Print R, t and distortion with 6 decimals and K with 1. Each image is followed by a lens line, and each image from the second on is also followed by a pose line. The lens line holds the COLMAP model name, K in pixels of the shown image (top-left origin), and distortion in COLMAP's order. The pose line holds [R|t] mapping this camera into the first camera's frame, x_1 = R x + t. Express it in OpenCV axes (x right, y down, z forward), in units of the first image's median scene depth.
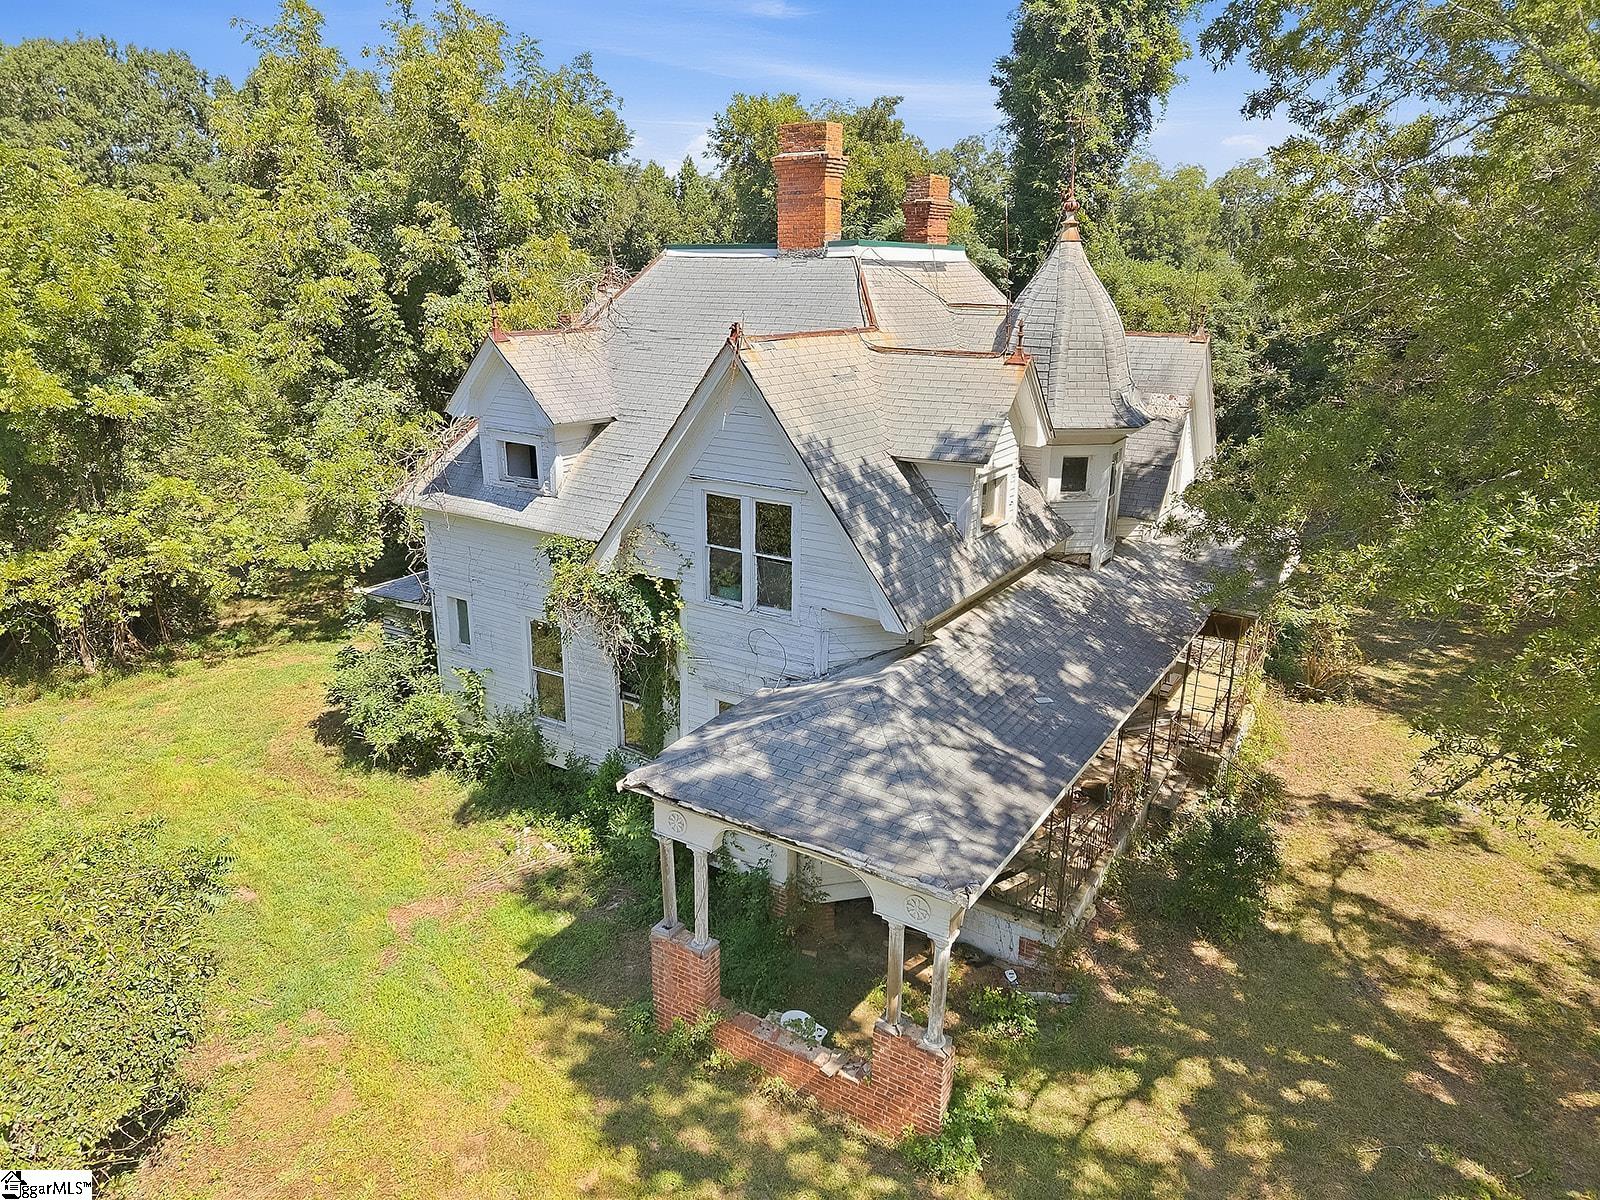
lens RADIAL K [[1090.7, 0, 790.0], [0, 1090.7, 600.6], [0, 0, 1]] dist [0.027786, -0.021162]
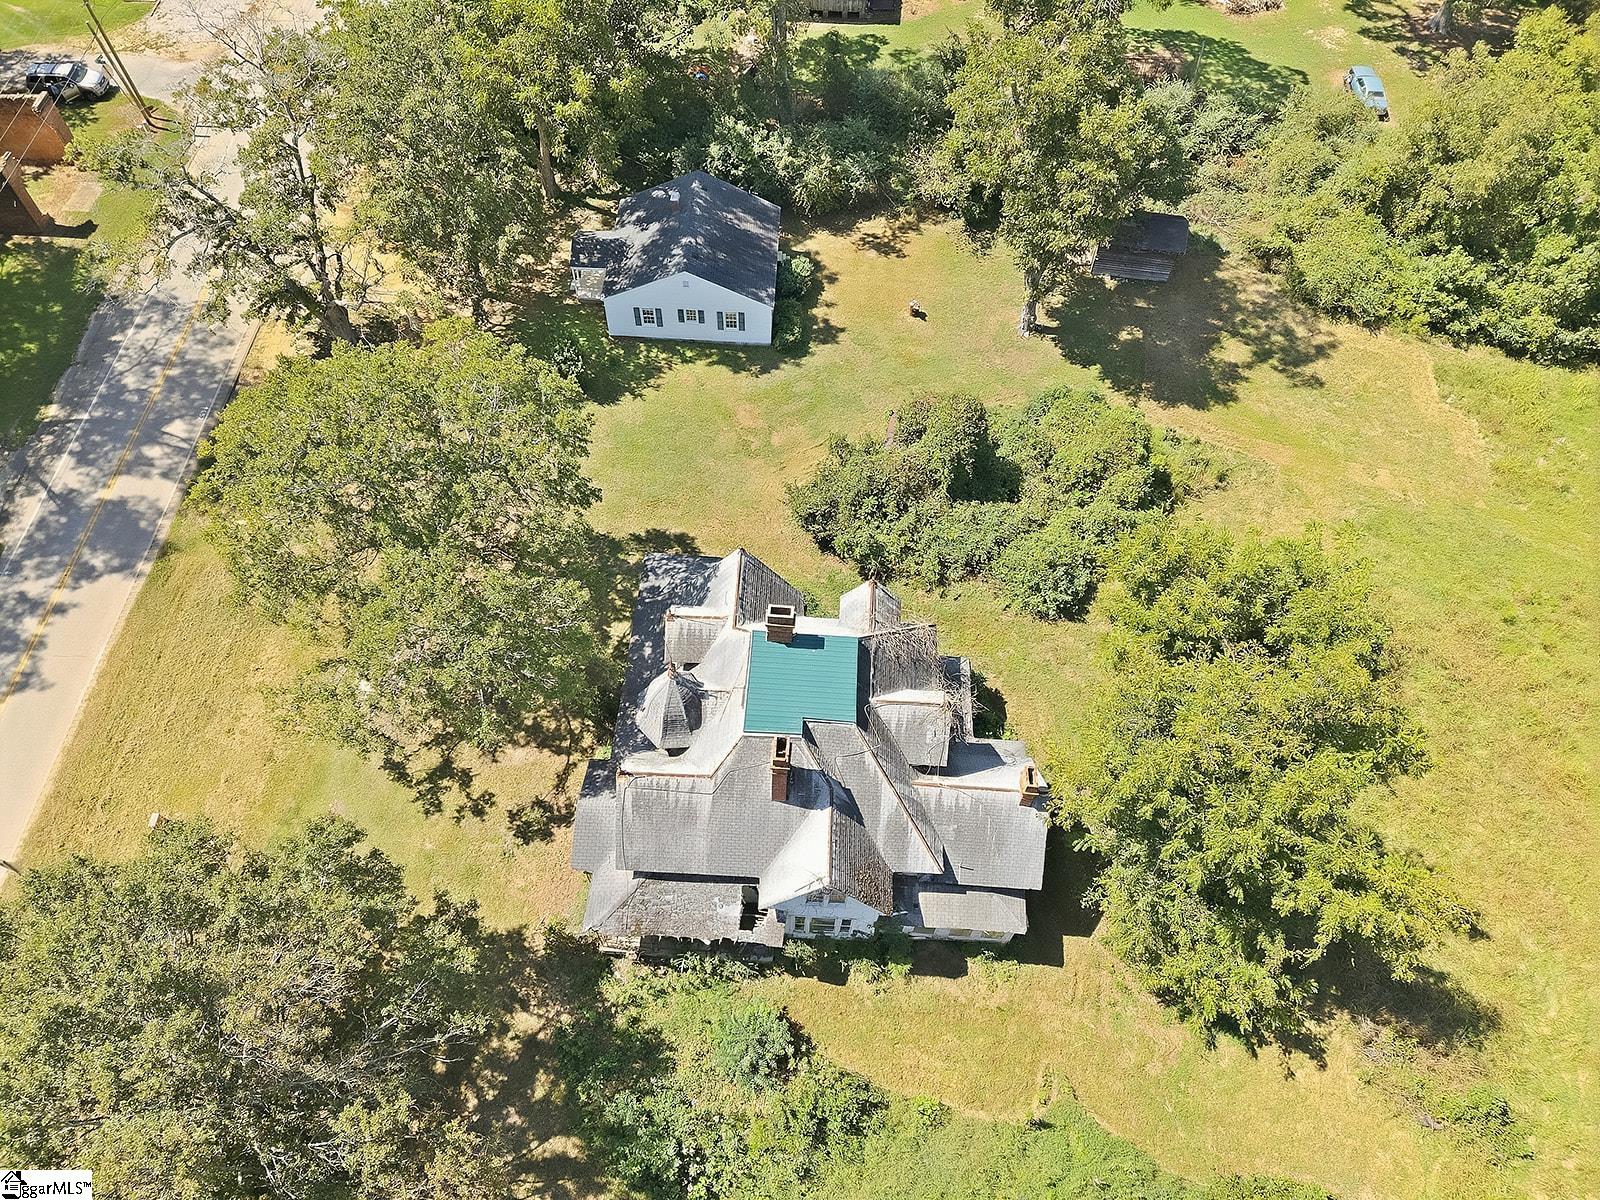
lens RADIAL K [[1090.7, 0, 792.4], [0, 1090.7, 597.9], [0, 0, 1]] dist [0.027786, -0.021162]
pose [[-0.876744, 0.388761, -0.283169, 0.776877], [-0.160950, 0.317660, 0.934445, -3.165682], [0.453227, 0.864845, -0.215936, 1.870107]]
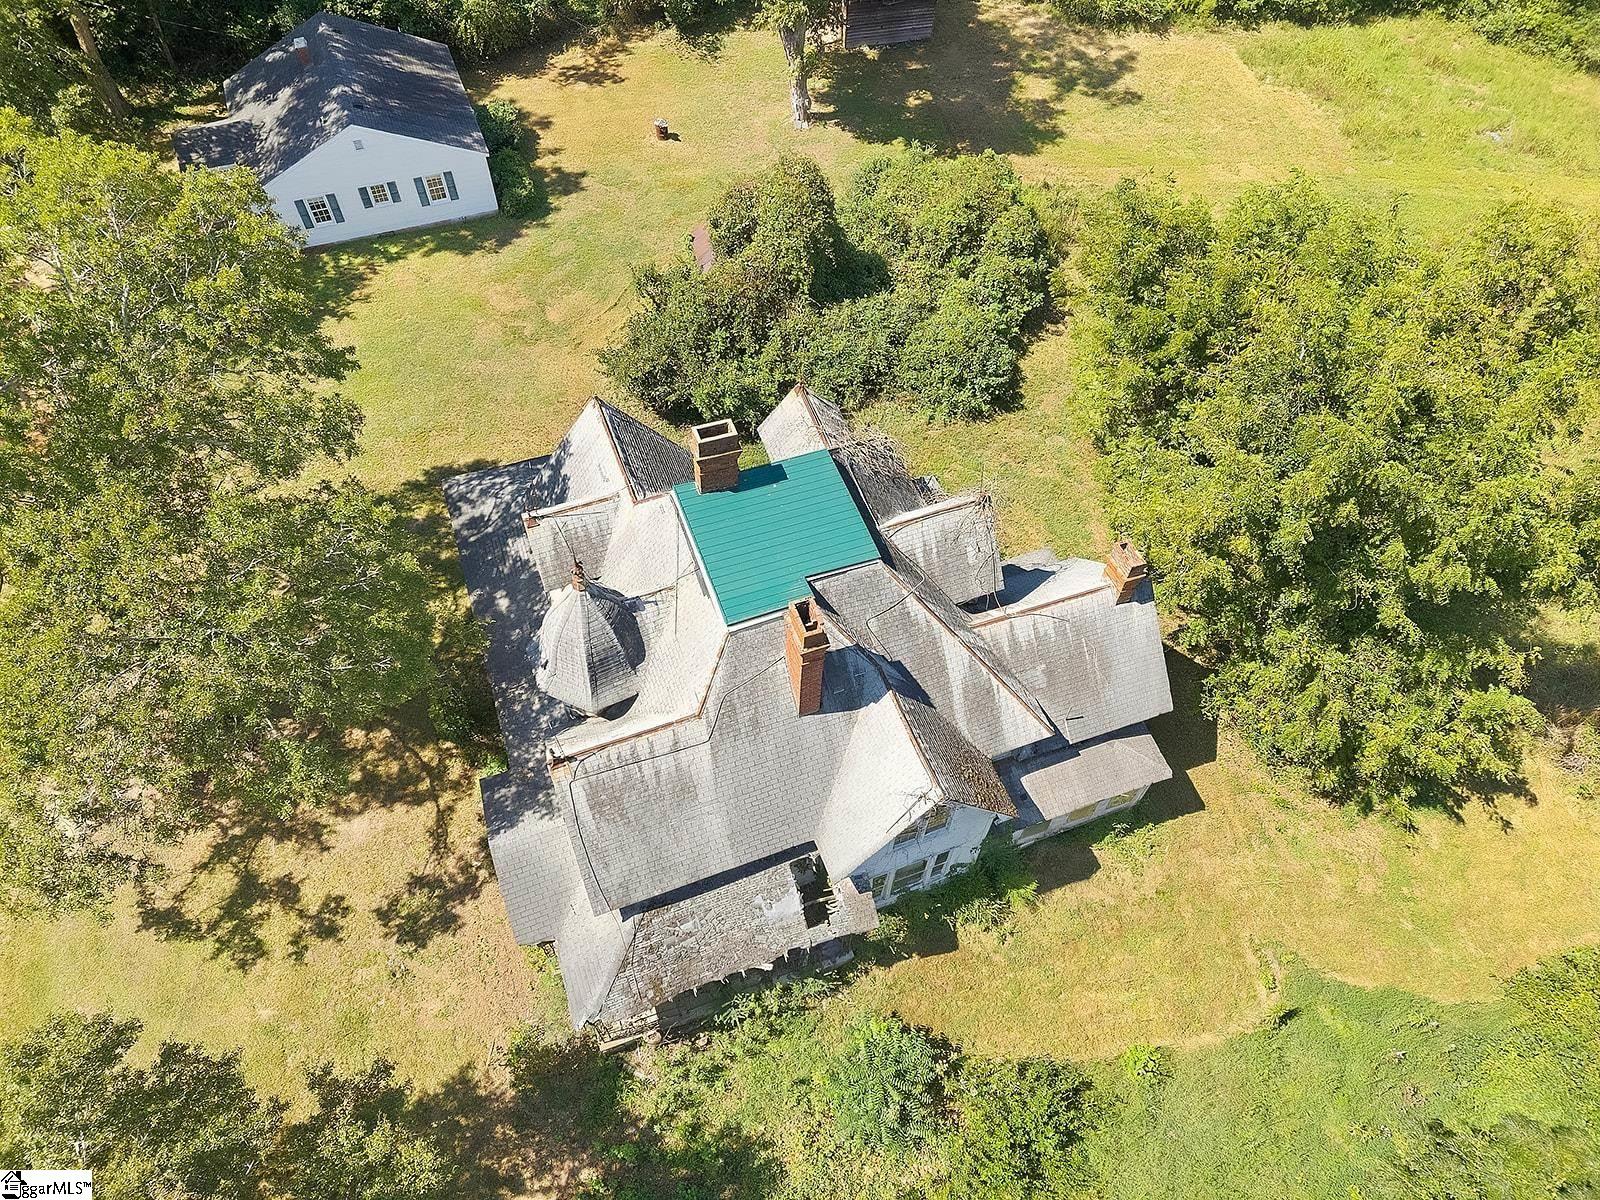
lens RADIAL K [[1090.7, 0, 804.9], [0, 1090.7, 598.9], [0, 0, 1]] dist [0.027786, -0.021162]
pose [[-0.612223, 0.641275, -0.462547, 0.928102], [-0.256239, 0.392511, 0.883333, -2.046991], [0.748014, 0.659319, -0.075985, 1.708026]]
